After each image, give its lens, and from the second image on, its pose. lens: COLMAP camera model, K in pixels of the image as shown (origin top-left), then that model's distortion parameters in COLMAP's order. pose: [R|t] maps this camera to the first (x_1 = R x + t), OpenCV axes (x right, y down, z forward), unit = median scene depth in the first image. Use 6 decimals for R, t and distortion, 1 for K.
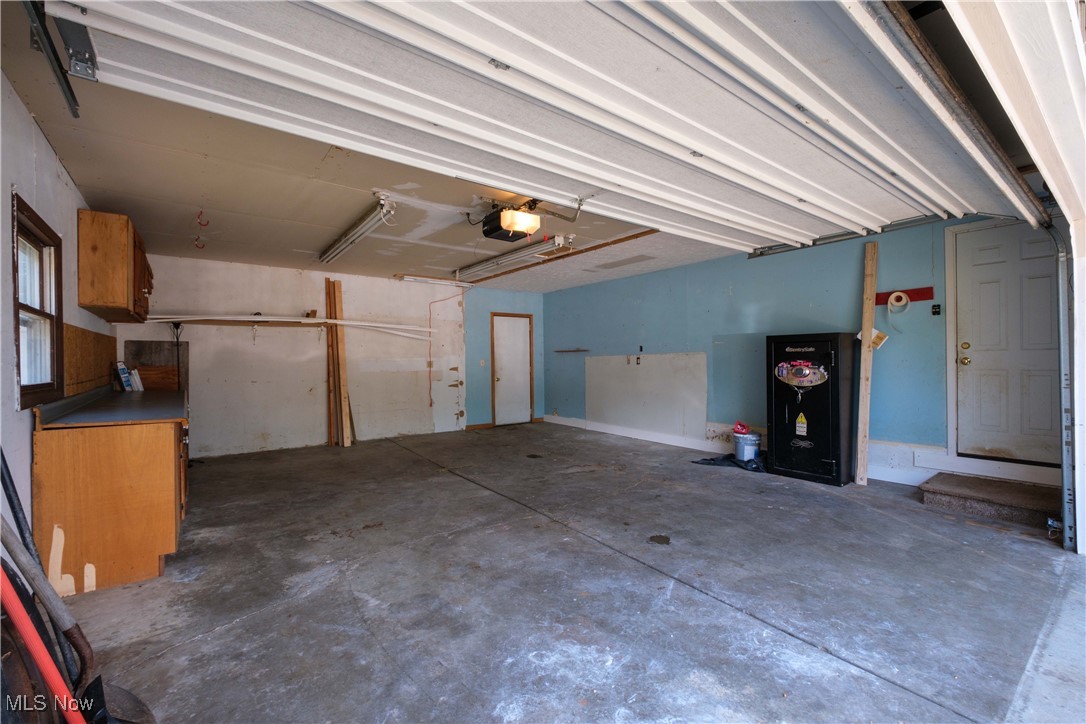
lens RADIAL K [[469.7, 0, 544.8], [0, 469.7, 360.7], [0, 0, 1]] dist [-0.002030, -0.000835]
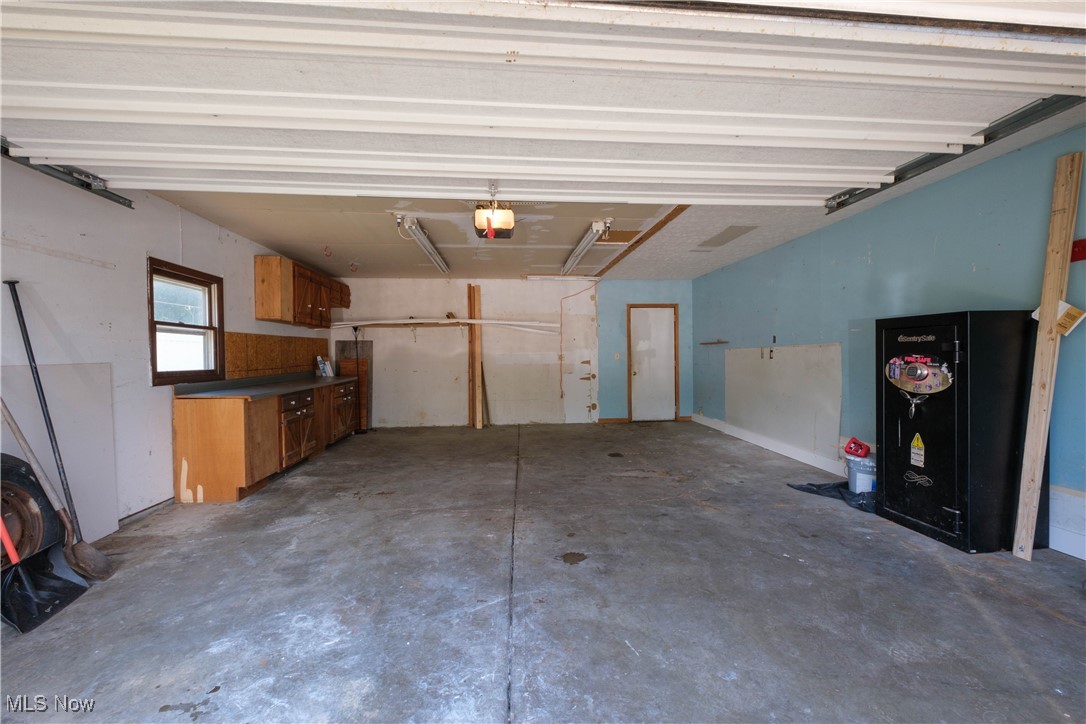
lens RADIAL K [[469.7, 0, 544.8], [0, 469.7, 360.7], [0, 0, 1]] dist [-0.002030, -0.000835]
pose [[0.846567, 0.006445, -0.532243, 0.489300], [0.002612, 0.999864, 0.016261, -0.004841], [0.532276, -0.015156, 0.846435, 0.163696]]
